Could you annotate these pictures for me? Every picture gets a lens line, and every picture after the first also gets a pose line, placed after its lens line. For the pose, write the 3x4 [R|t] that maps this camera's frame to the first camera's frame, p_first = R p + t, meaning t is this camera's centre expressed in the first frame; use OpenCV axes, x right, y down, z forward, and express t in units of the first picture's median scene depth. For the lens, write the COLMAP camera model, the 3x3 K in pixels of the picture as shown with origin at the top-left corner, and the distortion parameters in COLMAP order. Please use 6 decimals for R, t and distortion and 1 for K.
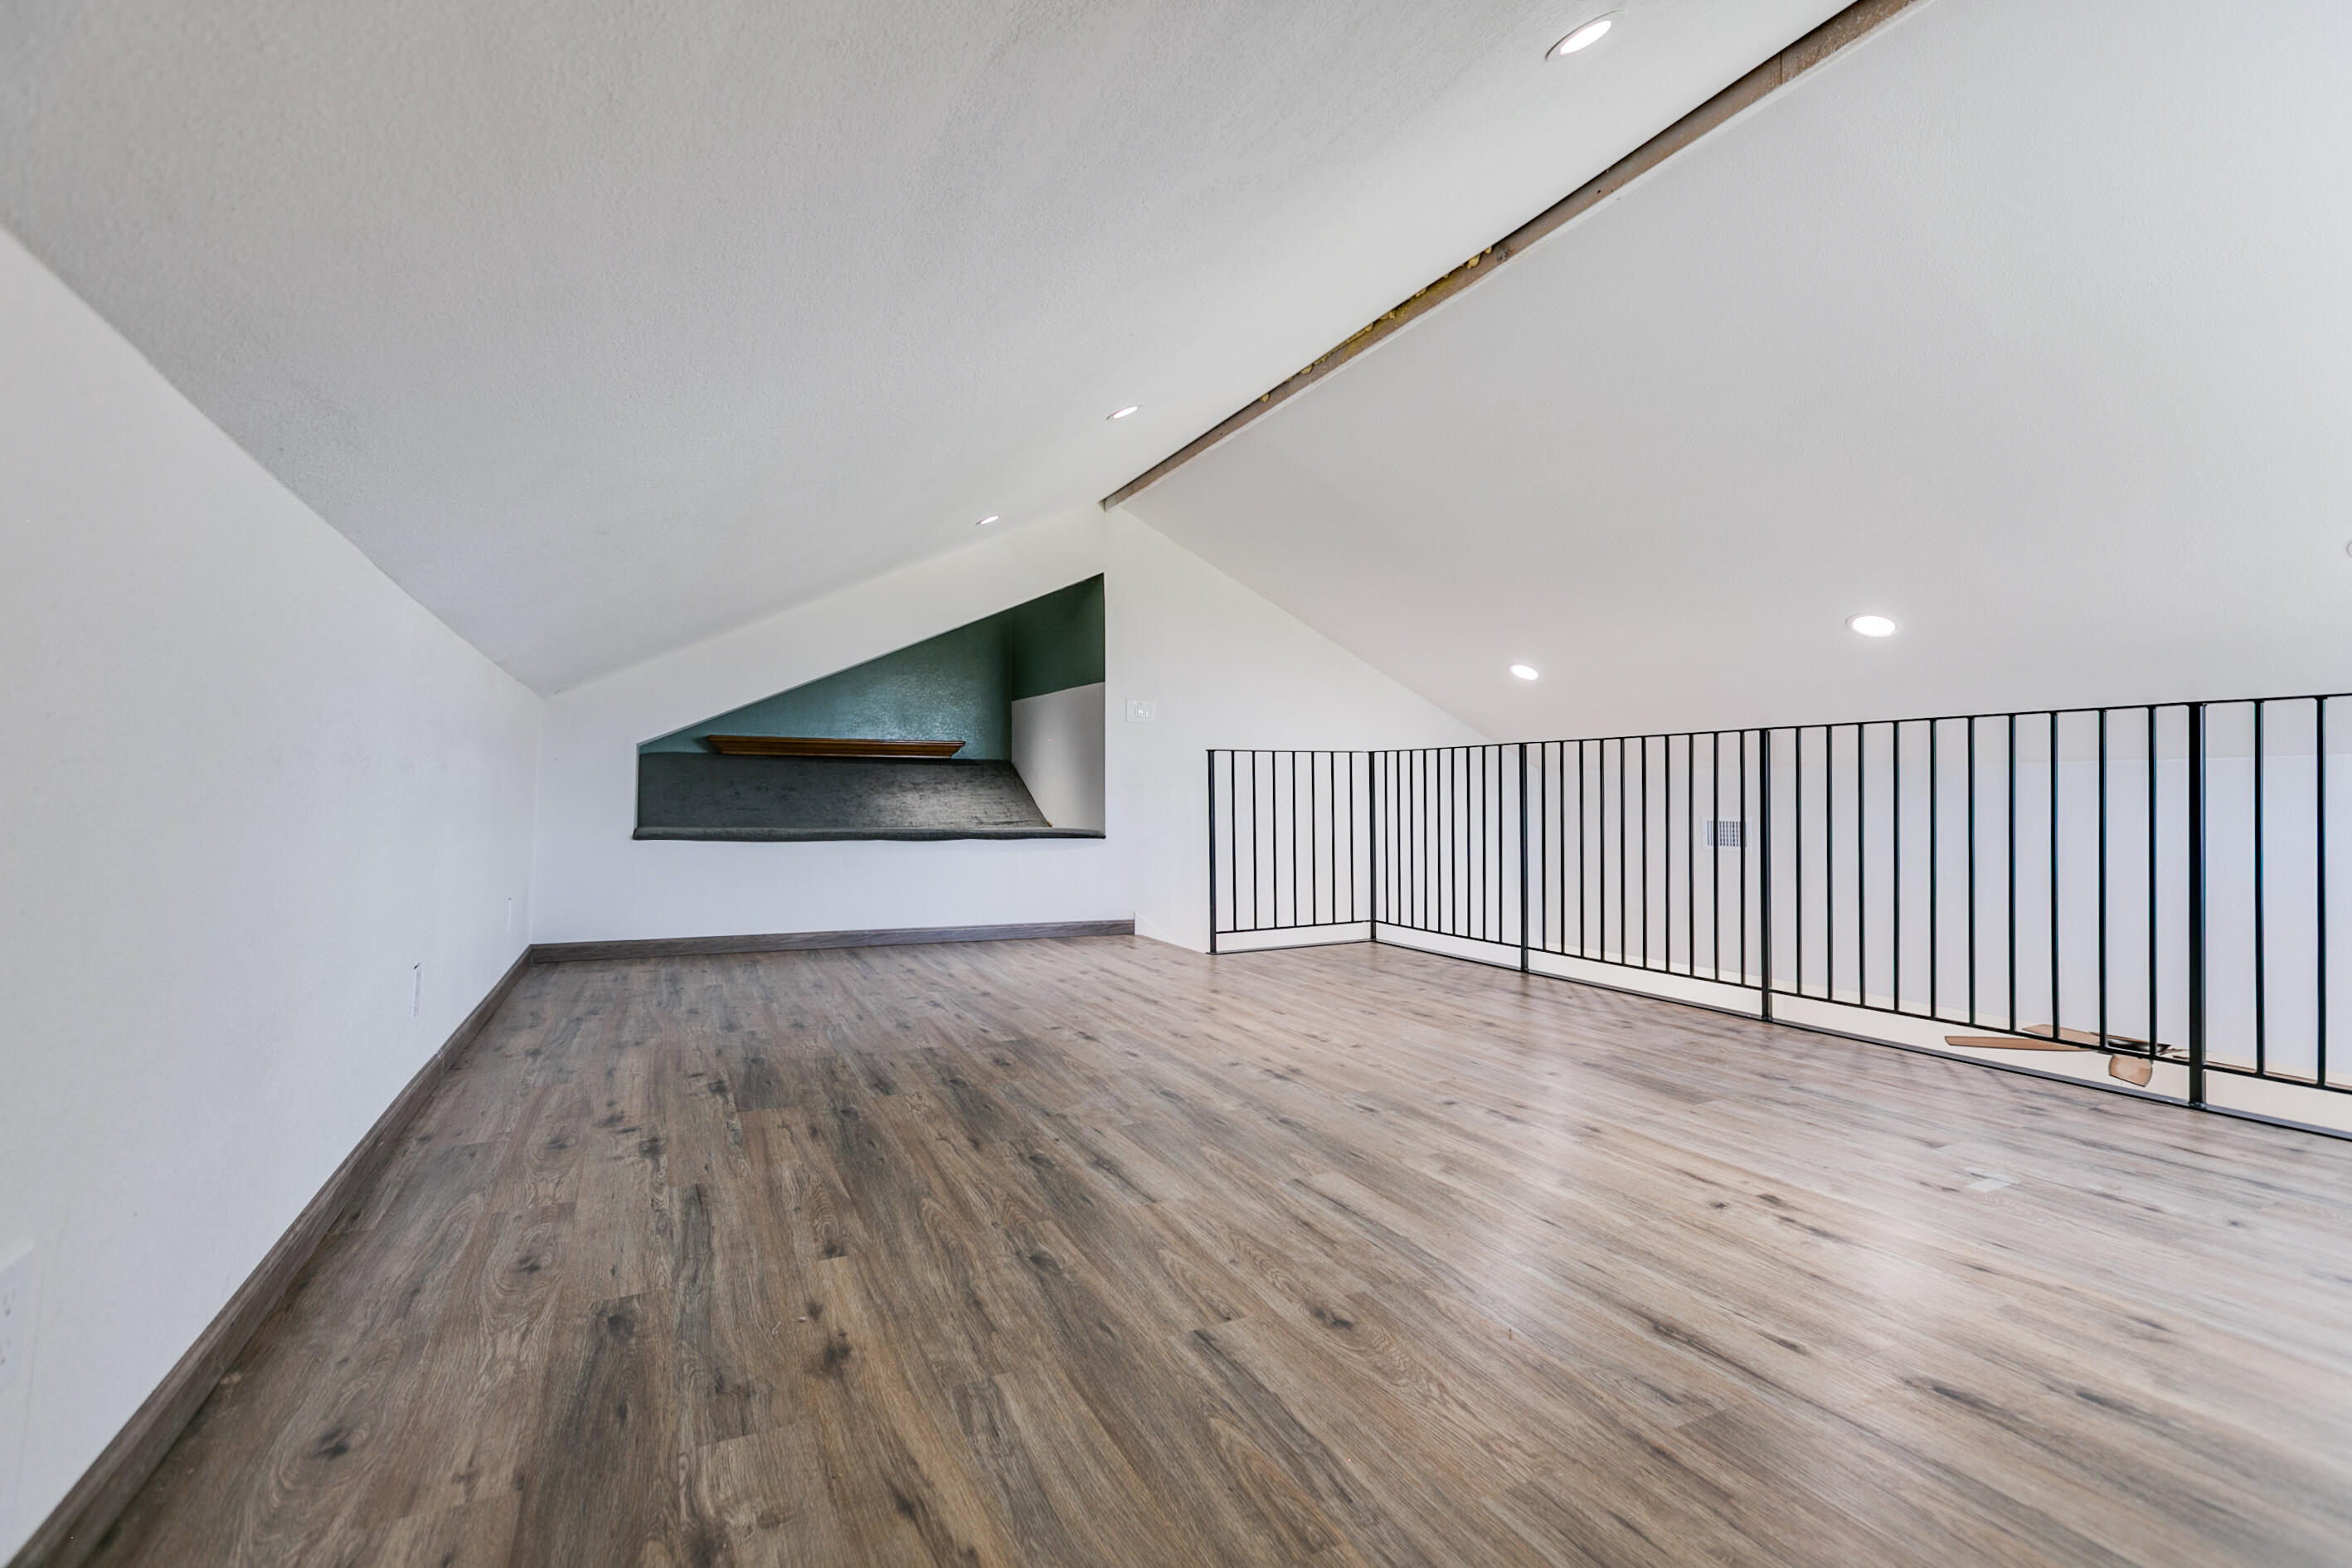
lens RADIAL K [[1080.7, 0, 1176.0], [0, 1080.7, 784.0], [0, 0, 1]] dist [0.003336, 0.000319]
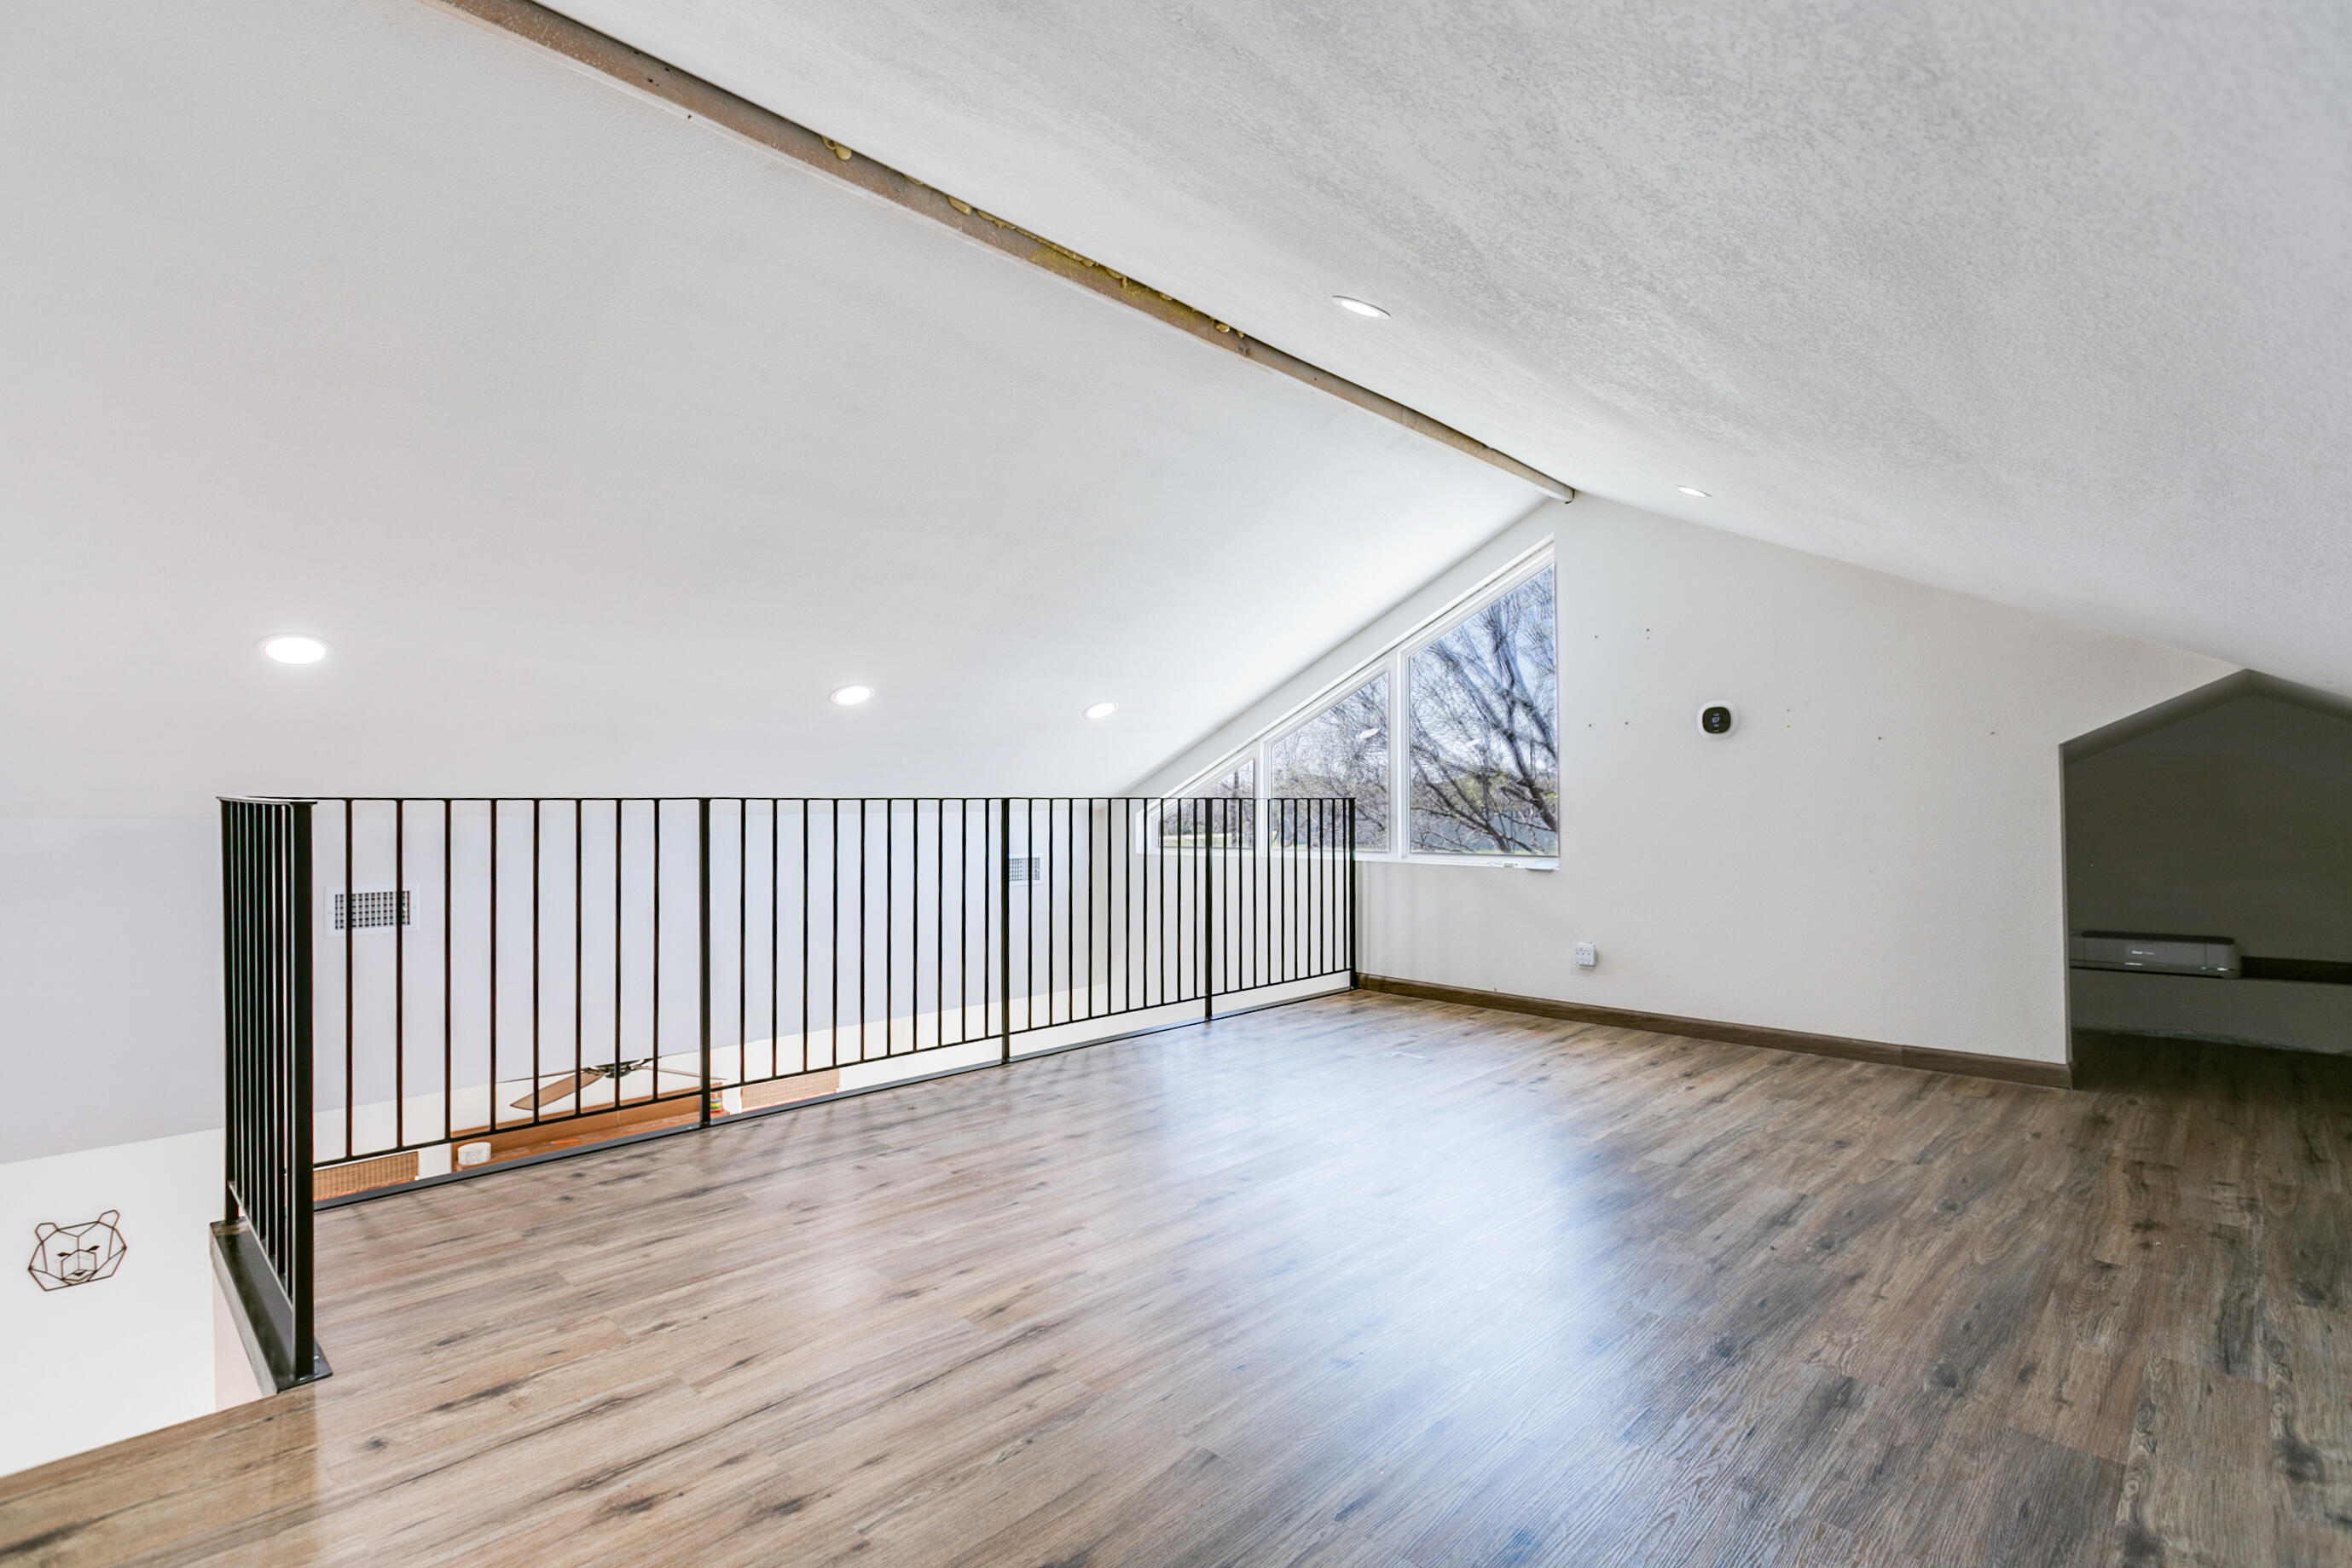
lens RADIAL K [[1092.3, 0, 1171.1], [0, 1092.3, 817.7], [0, 0, 1]] dist [0.002004, -0.001907]
pose [[-0.335720, -0.016197, 0.941823, -0.926081], [-0.011479, 0.999848, 0.013103, -0.081297], [-0.941892, -0.006412, -0.335855, 1.987265]]
